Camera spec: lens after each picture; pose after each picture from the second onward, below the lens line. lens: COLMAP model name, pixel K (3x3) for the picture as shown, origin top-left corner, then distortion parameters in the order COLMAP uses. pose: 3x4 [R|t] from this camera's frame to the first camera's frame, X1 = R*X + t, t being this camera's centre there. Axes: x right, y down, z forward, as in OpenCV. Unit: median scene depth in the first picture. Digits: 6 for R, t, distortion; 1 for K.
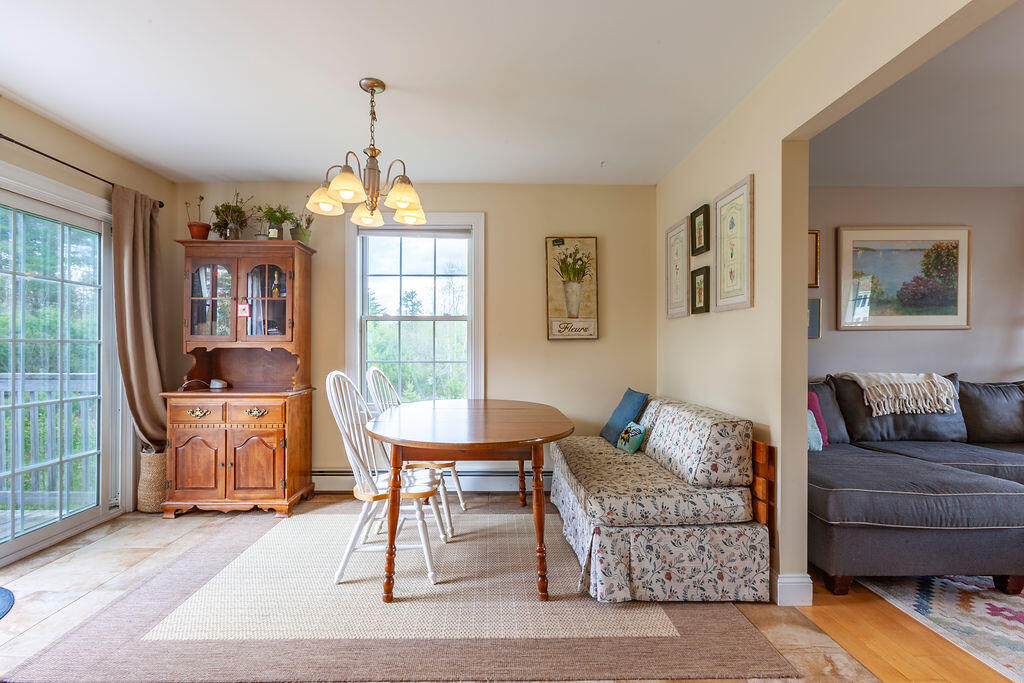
lens RADIAL K [[478.3, 0, 512.0], [0, 478.3, 341.5], [0, 0, 1]] dist [0.000831, 0.000230]
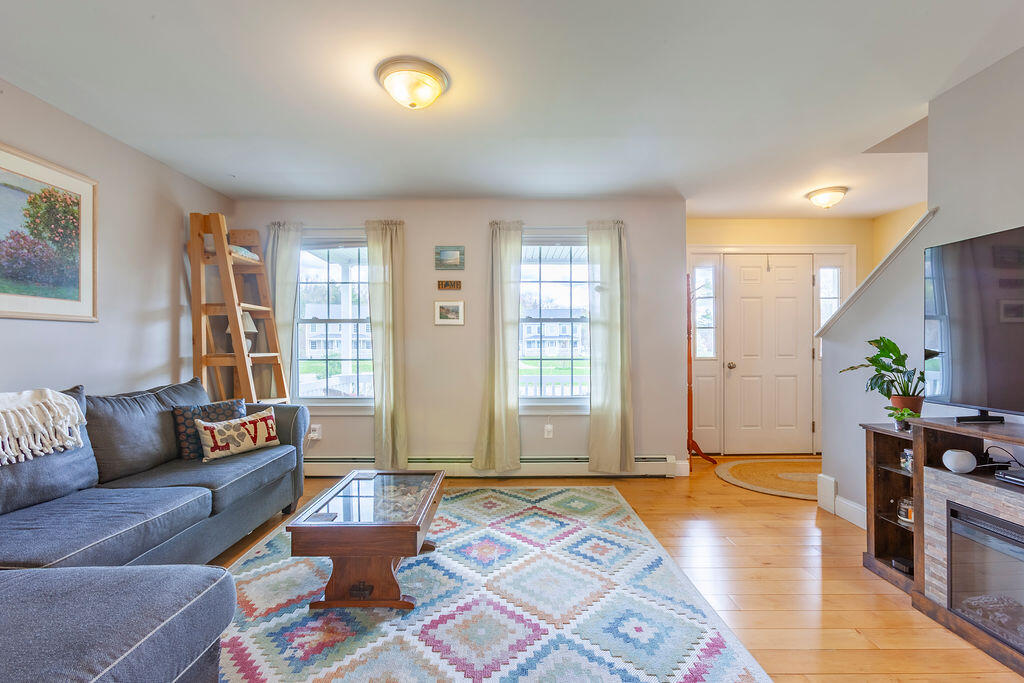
lens RADIAL K [[478.3, 0, 512.0], [0, 478.3, 341.5], [0, 0, 1]] dist [0.000831, 0.000230]
pose [[0.060880, -0.002255, 0.998143, 0.293938], [0.003900, 0.999990, 0.002021, 0.005476], [-0.998137, 0.003770, 0.060888, 0.355704]]
